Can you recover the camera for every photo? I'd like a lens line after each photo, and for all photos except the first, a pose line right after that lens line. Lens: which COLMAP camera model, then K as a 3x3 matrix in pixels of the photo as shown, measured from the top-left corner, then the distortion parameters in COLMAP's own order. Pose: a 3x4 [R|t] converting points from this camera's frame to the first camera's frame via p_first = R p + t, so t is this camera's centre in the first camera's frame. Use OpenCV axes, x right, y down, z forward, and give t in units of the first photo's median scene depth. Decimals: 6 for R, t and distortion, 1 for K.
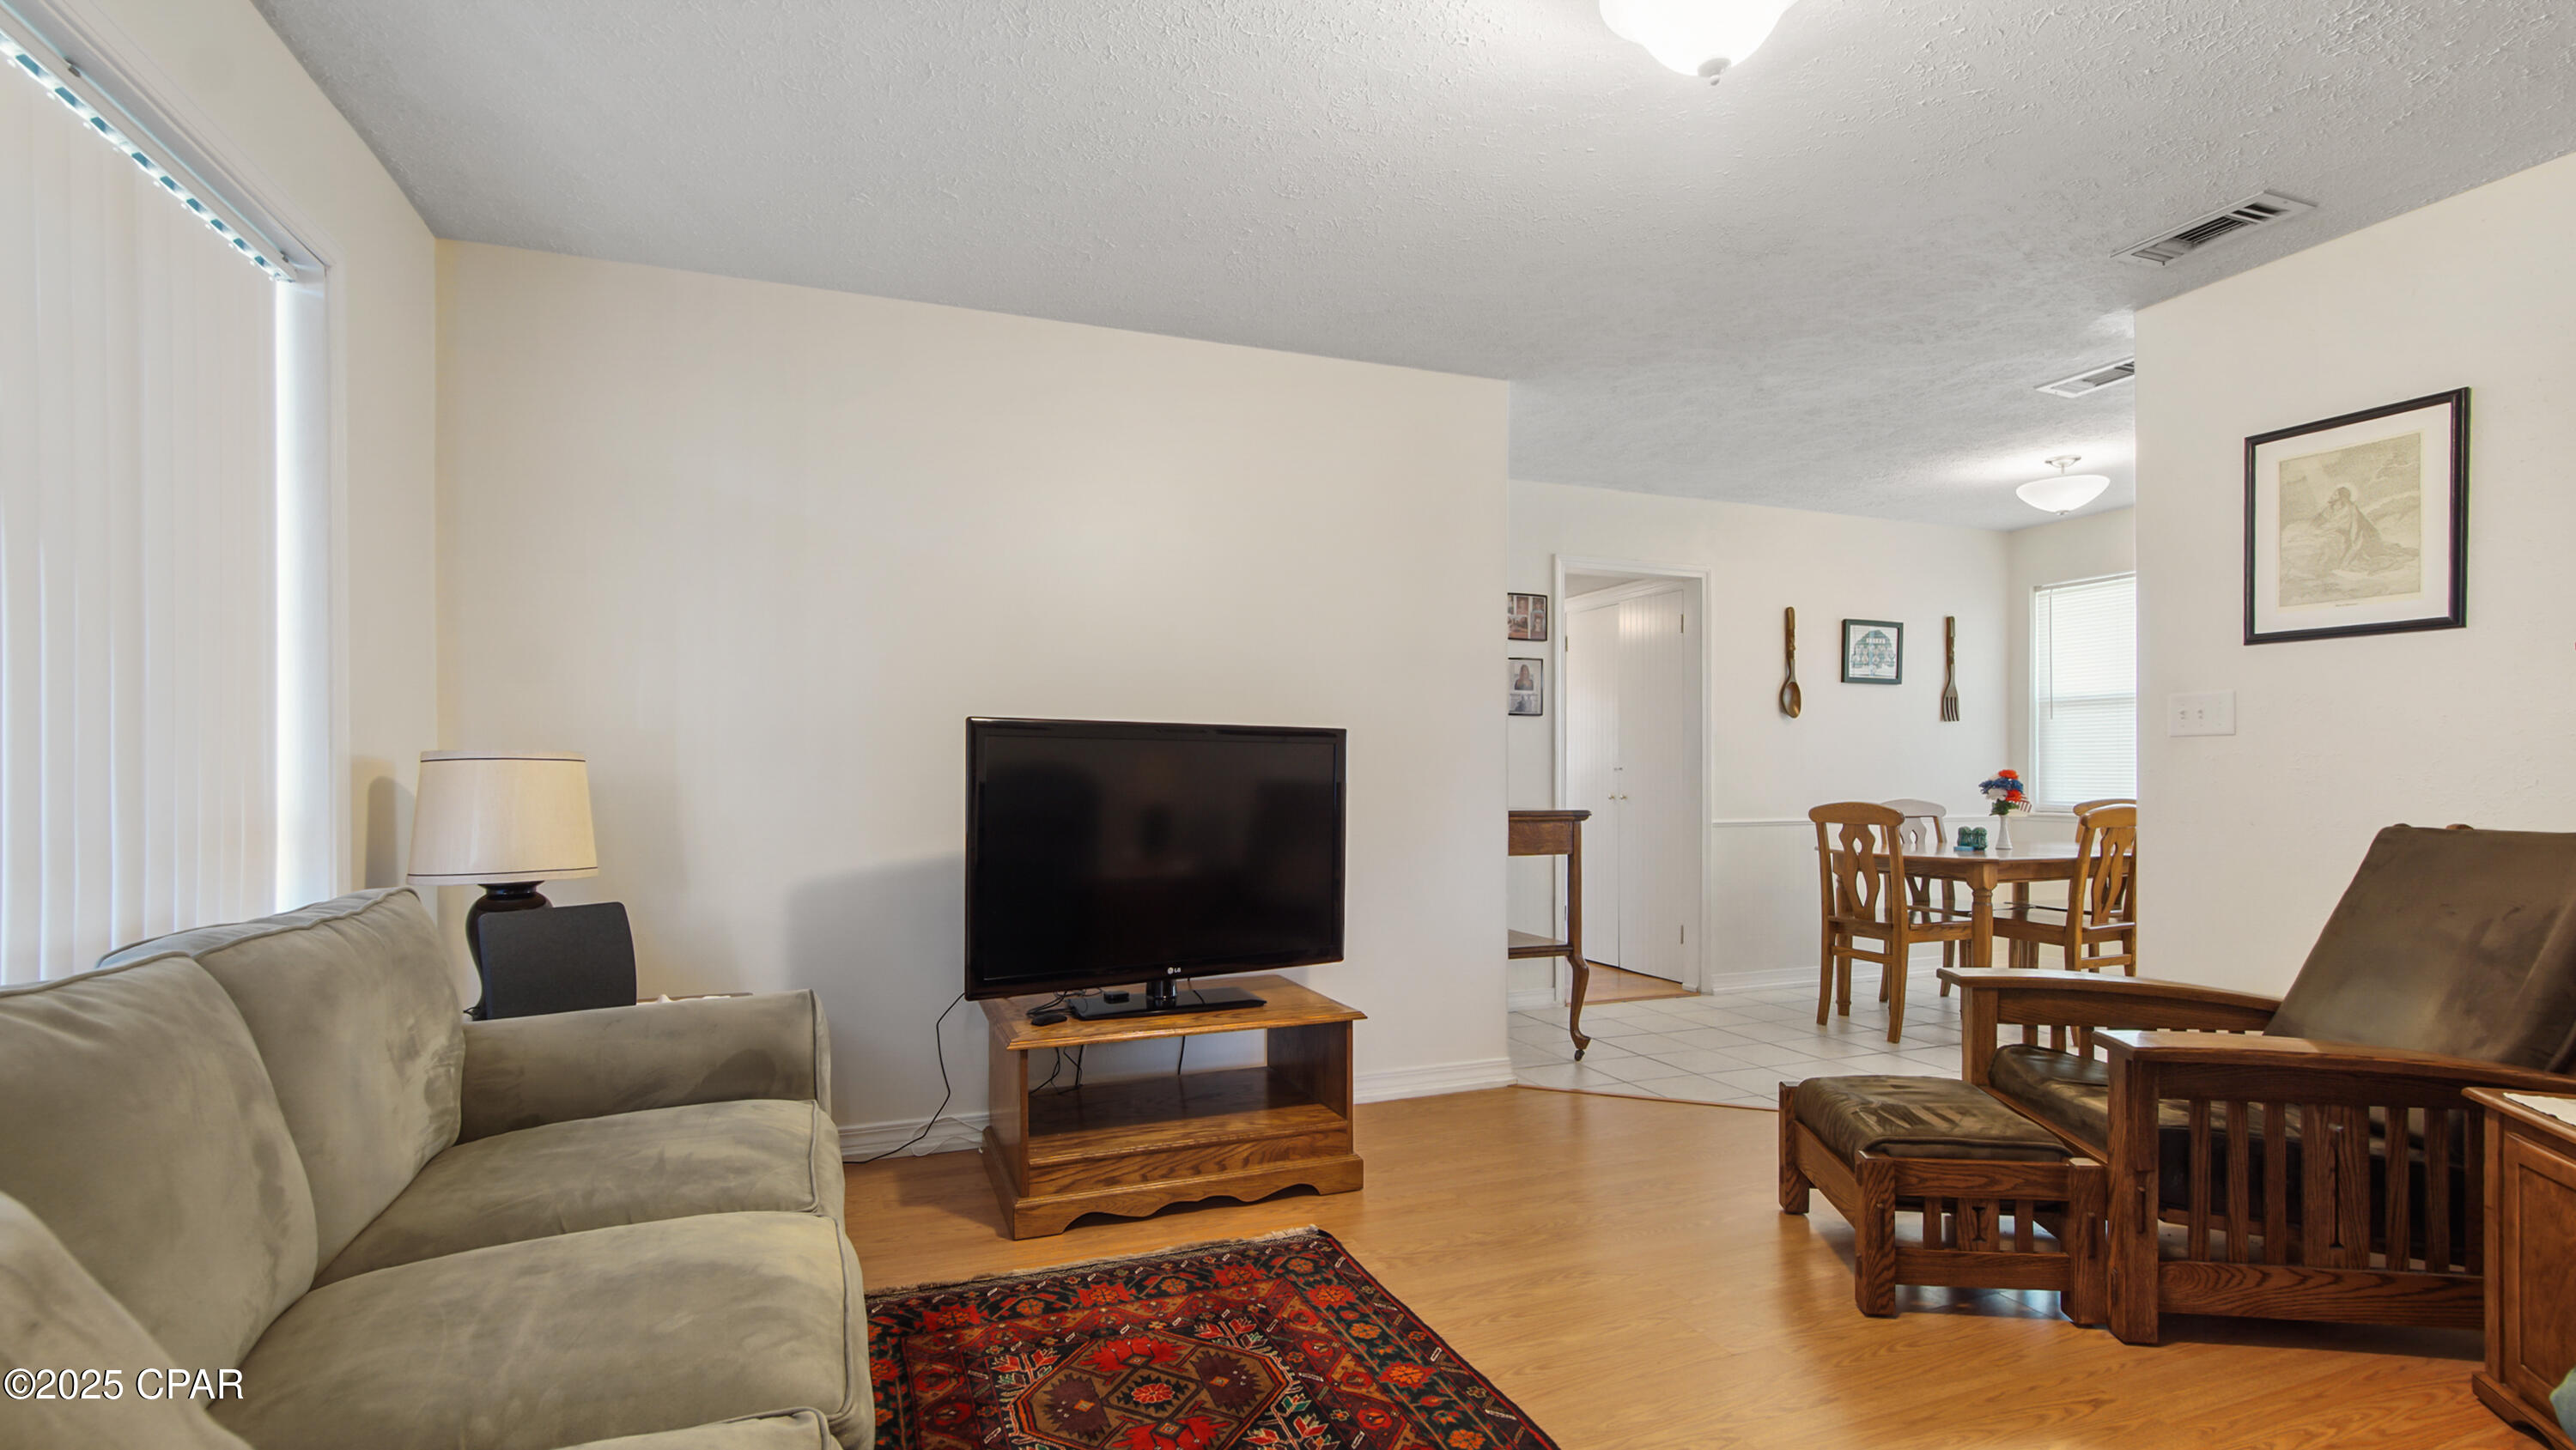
lens RADIAL K [[1144.7, 0, 1284.4], [0, 1144.7, 745.7], [0, 0, 1]] dist [-0.001410, 0.000276]
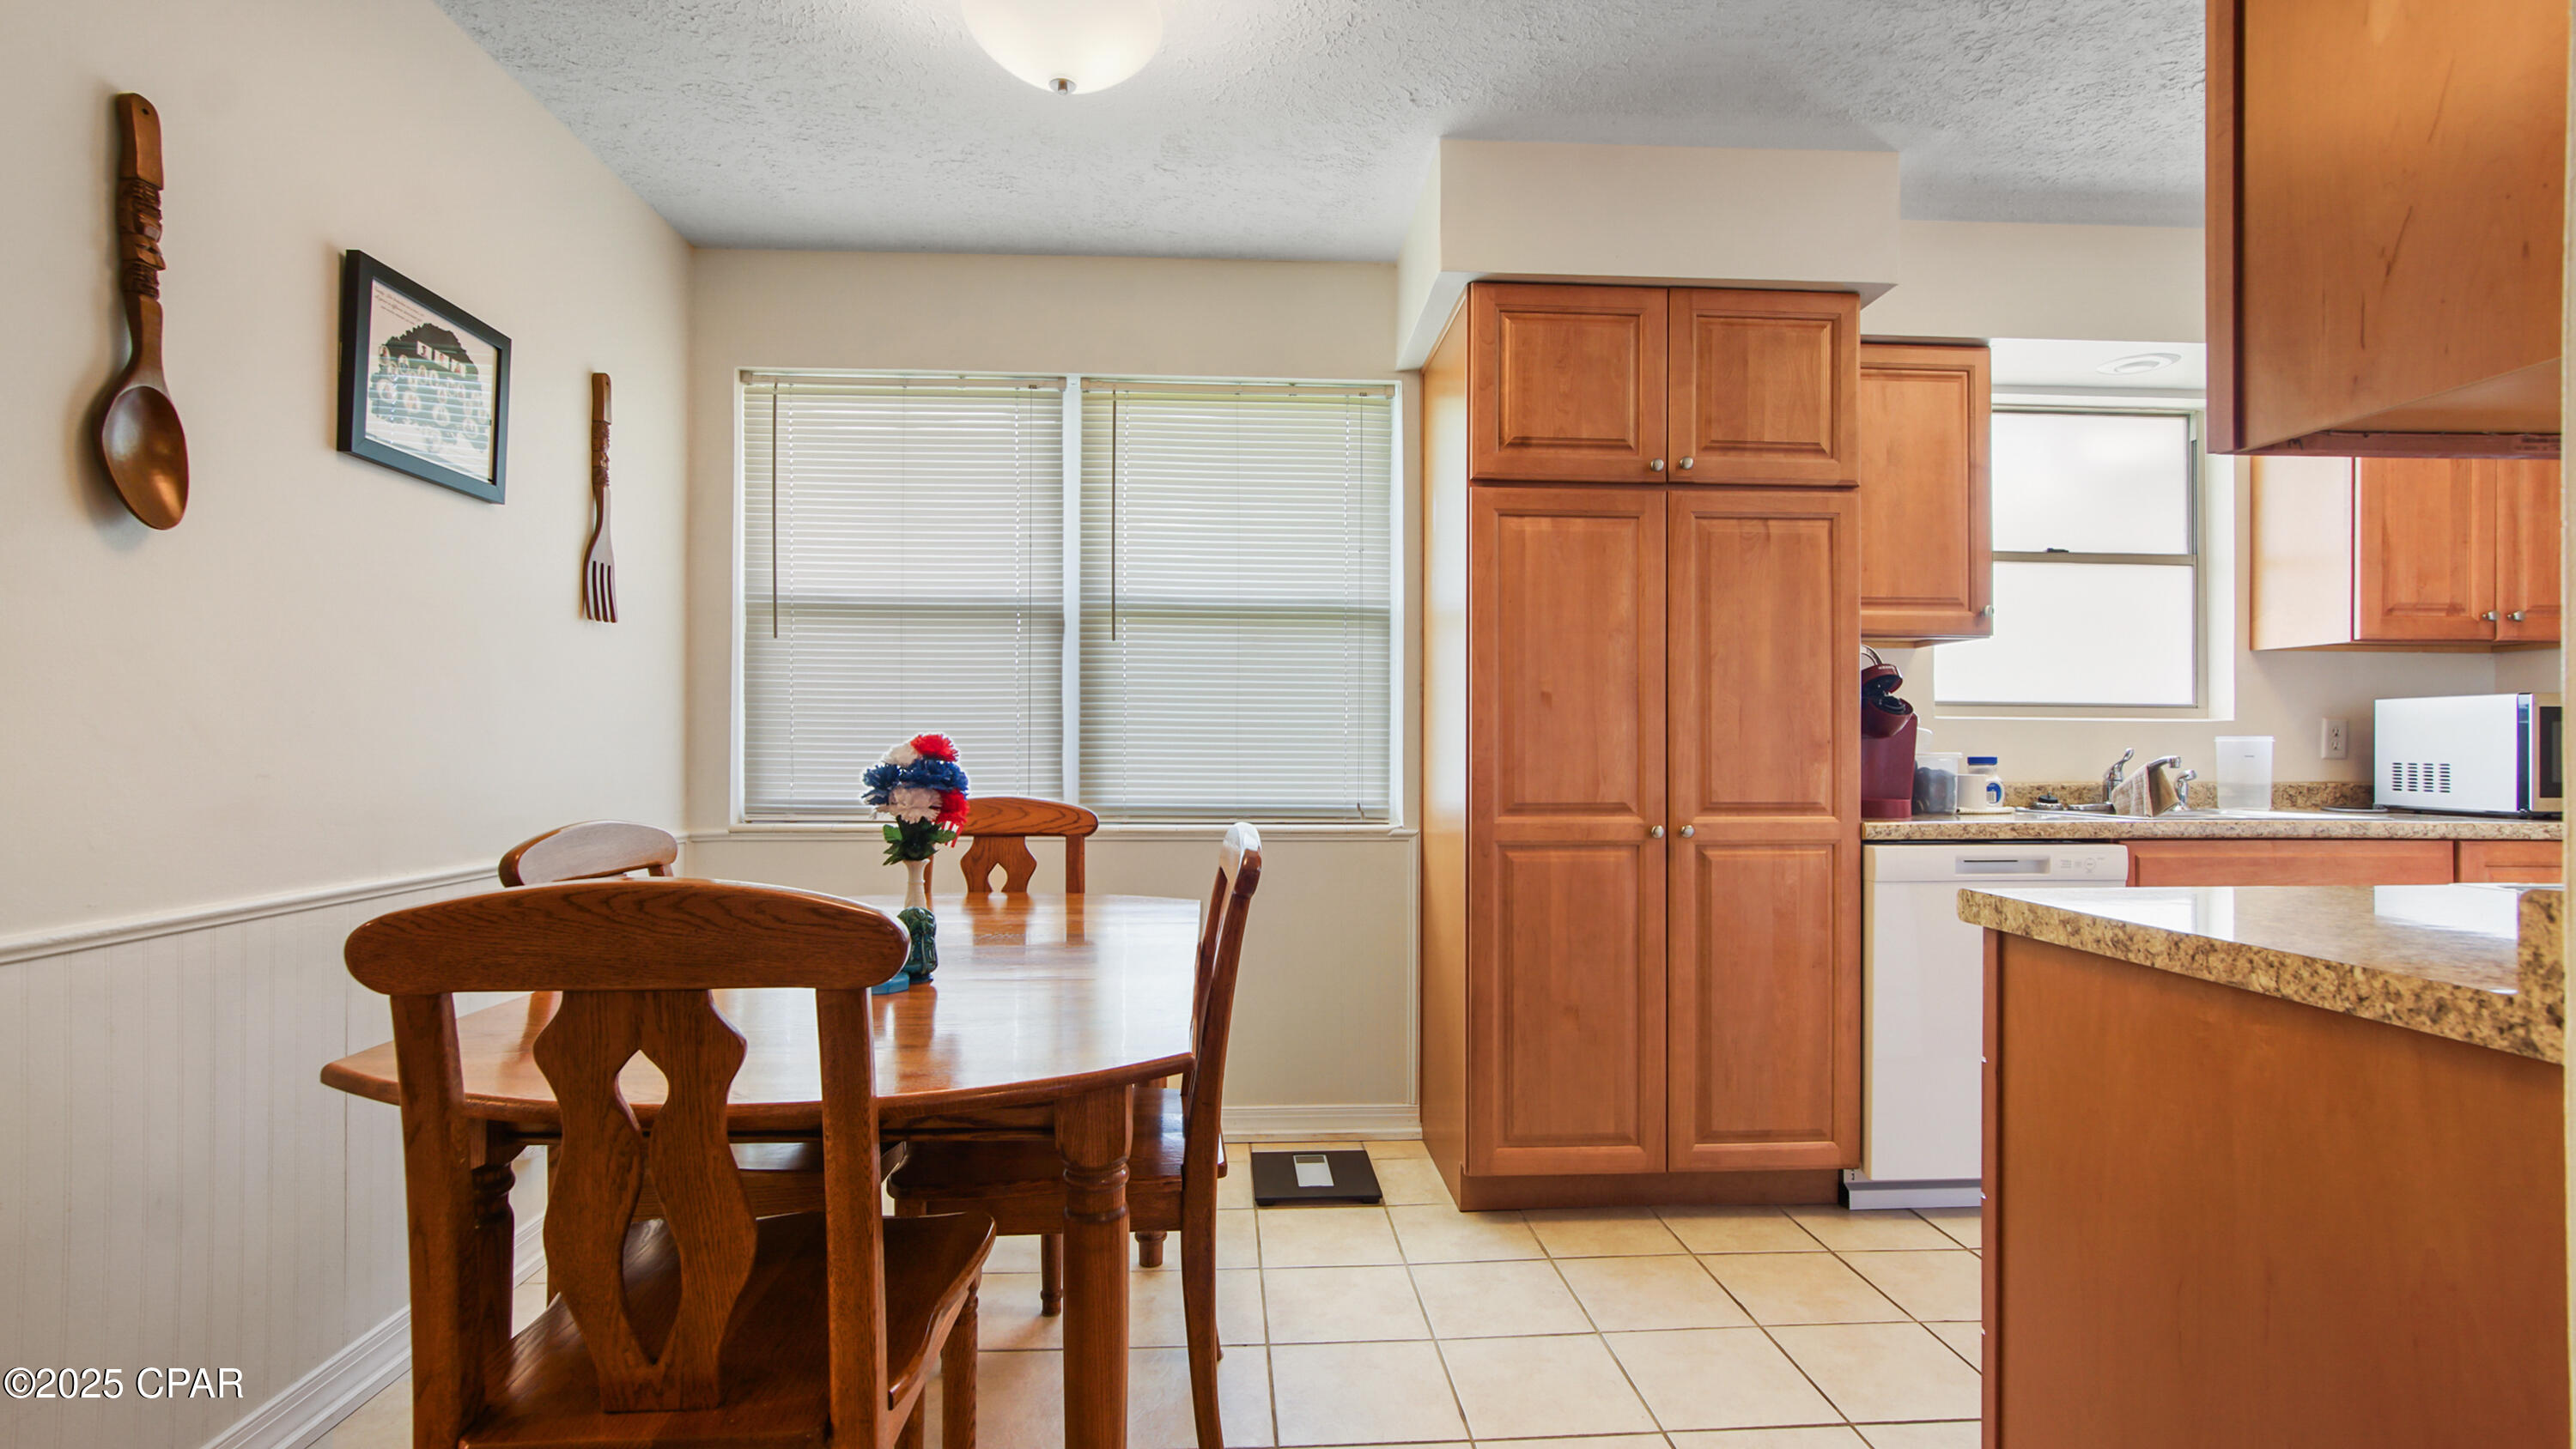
lens RADIAL K [[1144.6, 0, 1284.4], [0, 1144.6, 745.2], [0, 0, 1]] dist [-0.001410, 0.000276]
pose [[0.291873, -0.003088, 0.956452, 0.330502], [-0.014199, 0.999871, 0.007561, 0.020328], [-0.956352, -0.015787, 0.291791, 0.822690]]
